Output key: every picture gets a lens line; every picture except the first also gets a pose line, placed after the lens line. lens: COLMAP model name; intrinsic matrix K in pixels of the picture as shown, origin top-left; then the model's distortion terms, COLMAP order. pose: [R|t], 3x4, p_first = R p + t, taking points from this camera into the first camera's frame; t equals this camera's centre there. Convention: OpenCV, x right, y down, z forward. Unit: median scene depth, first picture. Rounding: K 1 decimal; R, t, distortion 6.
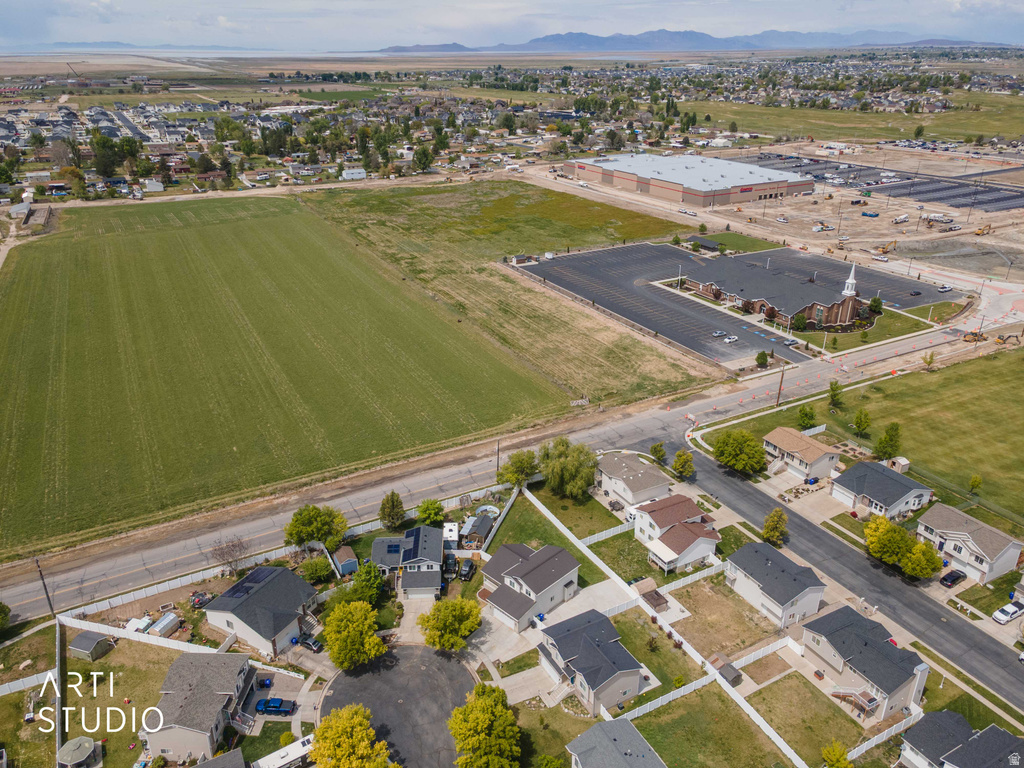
lens RADIAL K [[745.0, 0, 502.1], [0, 745.0, 386.7], [0, 0, 1]] dist [0.038883, 0.010440]
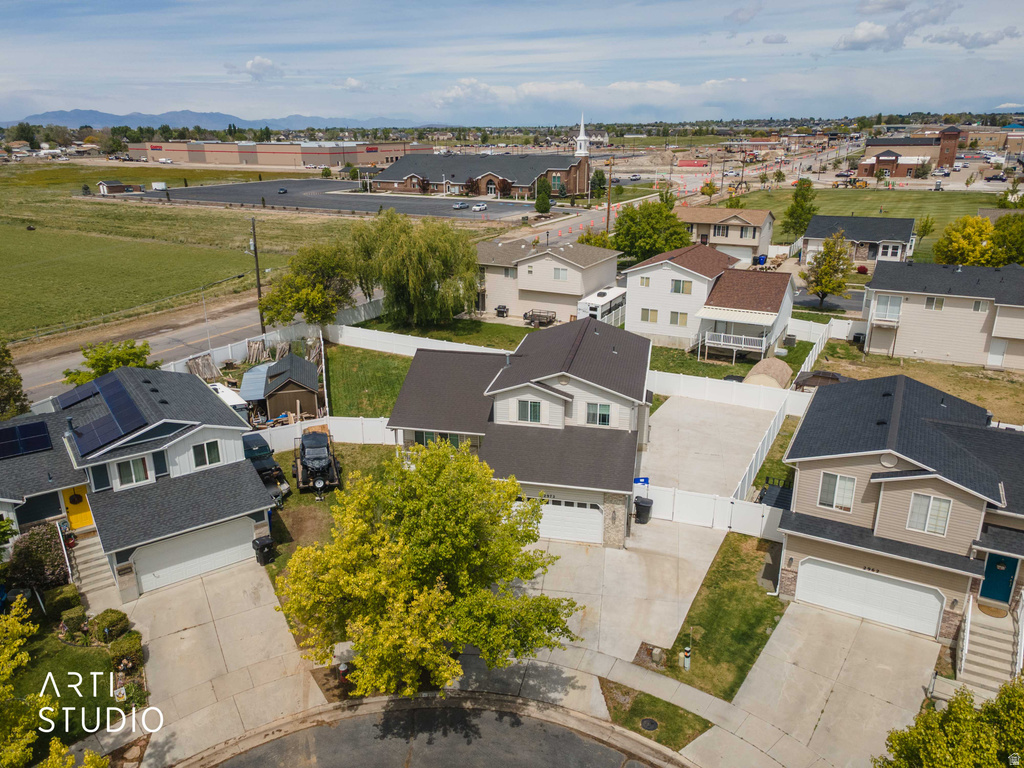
lens RADIAL K [[745.0, 0, 503.5], [0, 745.0, 383.7], [0, 0, 1]] dist [0.038883, 0.010440]
pose [[0.842395, -0.177143, 0.508911, -0.076143], [0.227731, 0.972971, -0.038287, 0.138943], [-0.488374, 0.148148, 0.859967, 0.396280]]
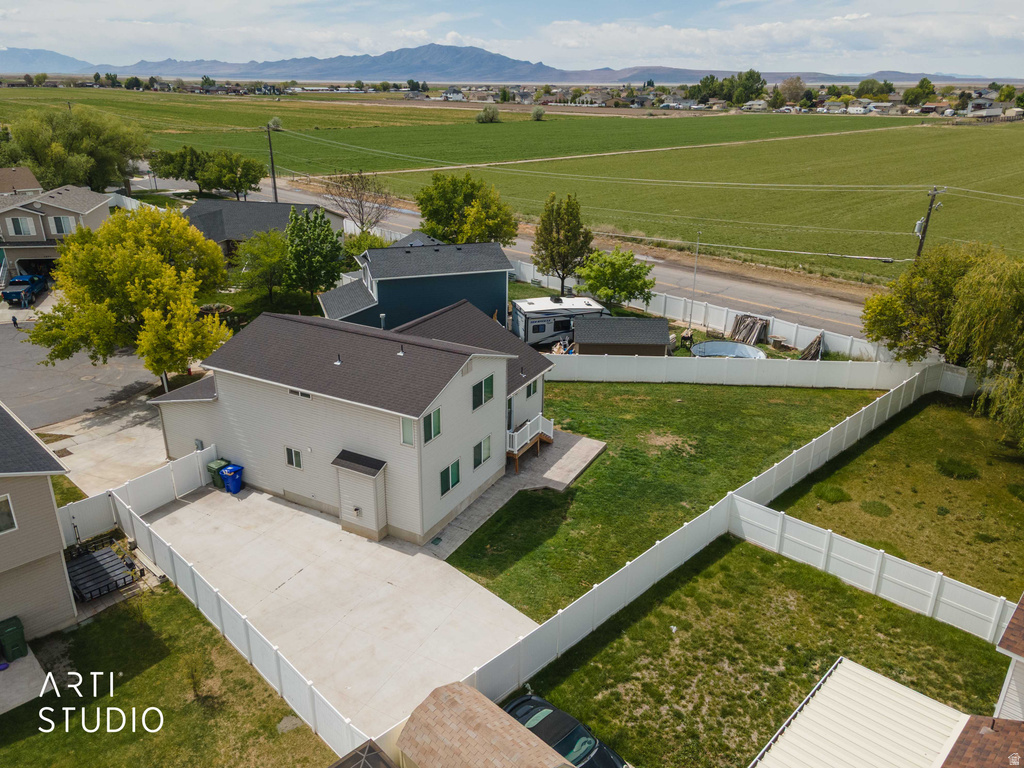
lens RADIAL K [[745.0, 0, 509.8], [0, 745.0, 389.3], [0, 0, 1]] dist [0.038883, 0.010440]
pose [[0.287752, 0.376457, -0.880613, 0.159435], [-0.410027, 0.879395, 0.241954, 0.091964], [0.865492, 0.291452, 0.407405, 0.507666]]
